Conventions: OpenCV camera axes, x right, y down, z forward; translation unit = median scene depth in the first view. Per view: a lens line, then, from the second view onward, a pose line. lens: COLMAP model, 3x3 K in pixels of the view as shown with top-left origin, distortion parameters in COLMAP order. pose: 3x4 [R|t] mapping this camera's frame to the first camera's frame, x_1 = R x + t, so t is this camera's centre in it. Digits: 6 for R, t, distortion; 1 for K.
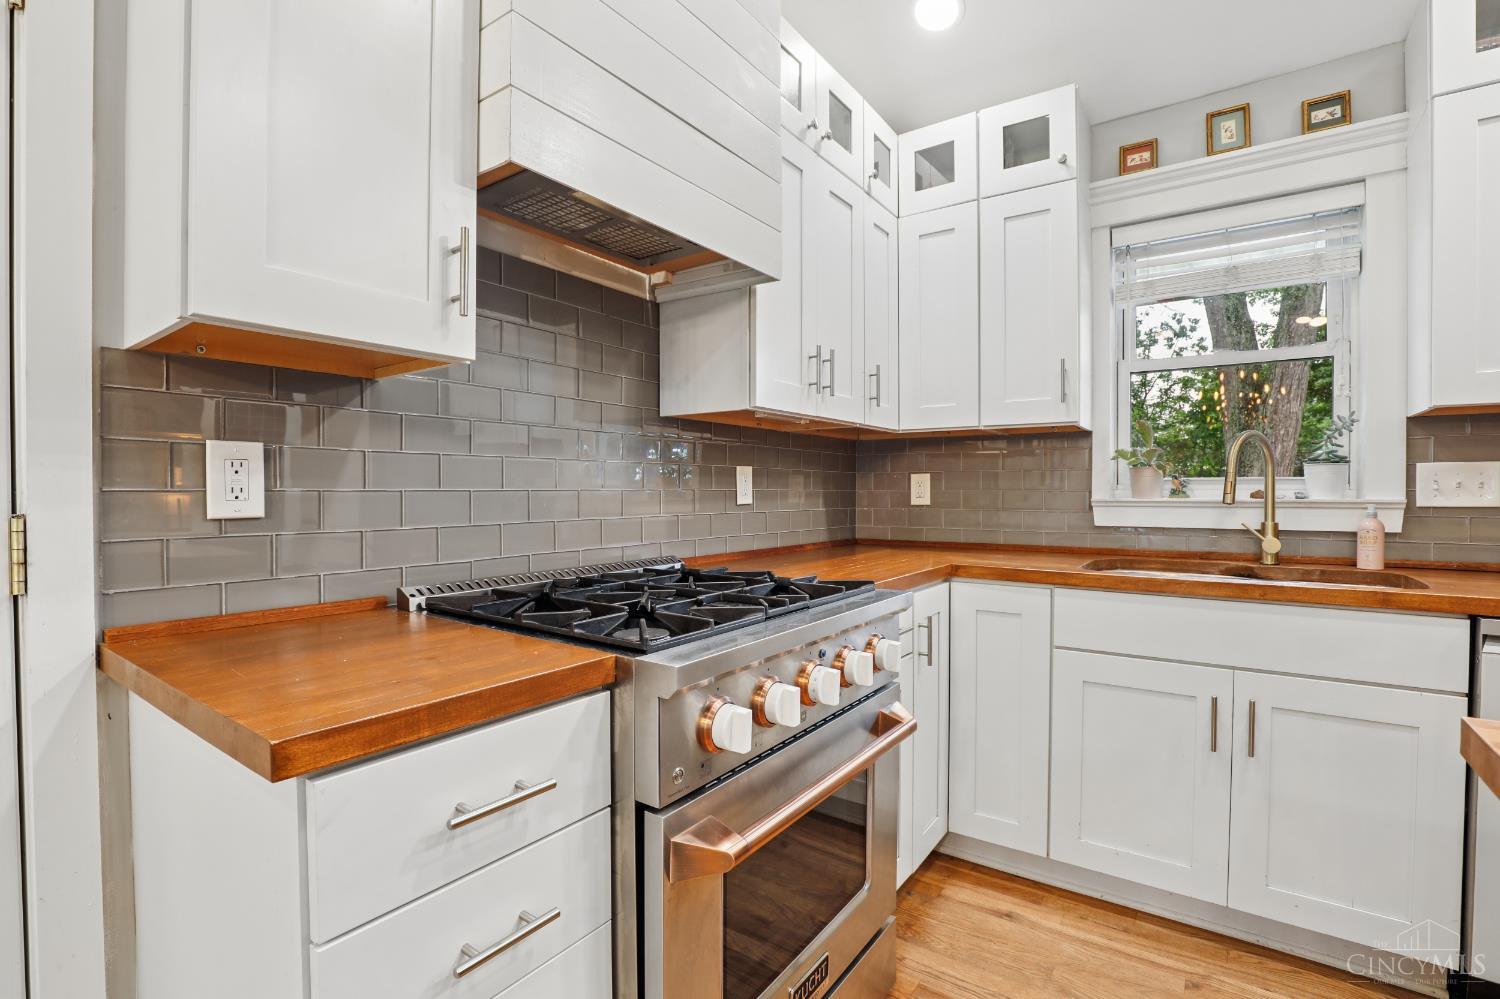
lens RADIAL K [[694.3, 0, 744.1], [0, 694.3, 499.9], [0, 0, 1]] dist [-0.032830, 0.004886]
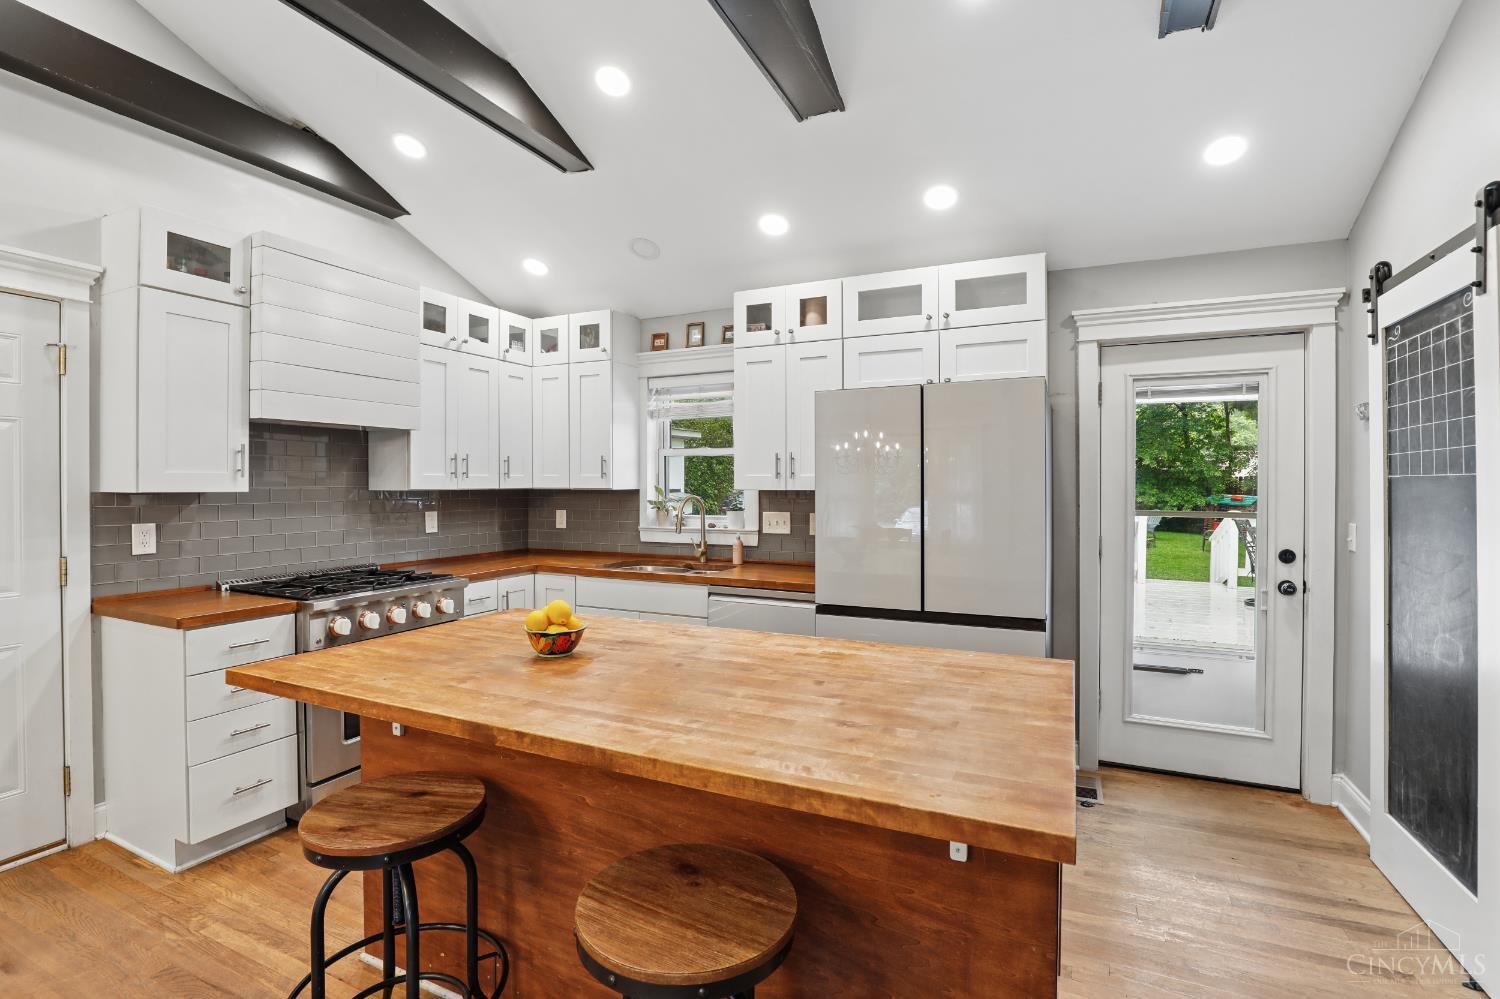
lens RADIAL K [[694.3, 0, 744.0], [0, 694.3, 490.6], [0, 0, 1]] dist [-0.032830, 0.004886]
pose [[0.983876, -0.001543, 0.178847, 0.542878], [0.002379, 0.999987, -0.004461, -0.105646], [-0.178837, 0.004815, 0.983867, -1.025717]]
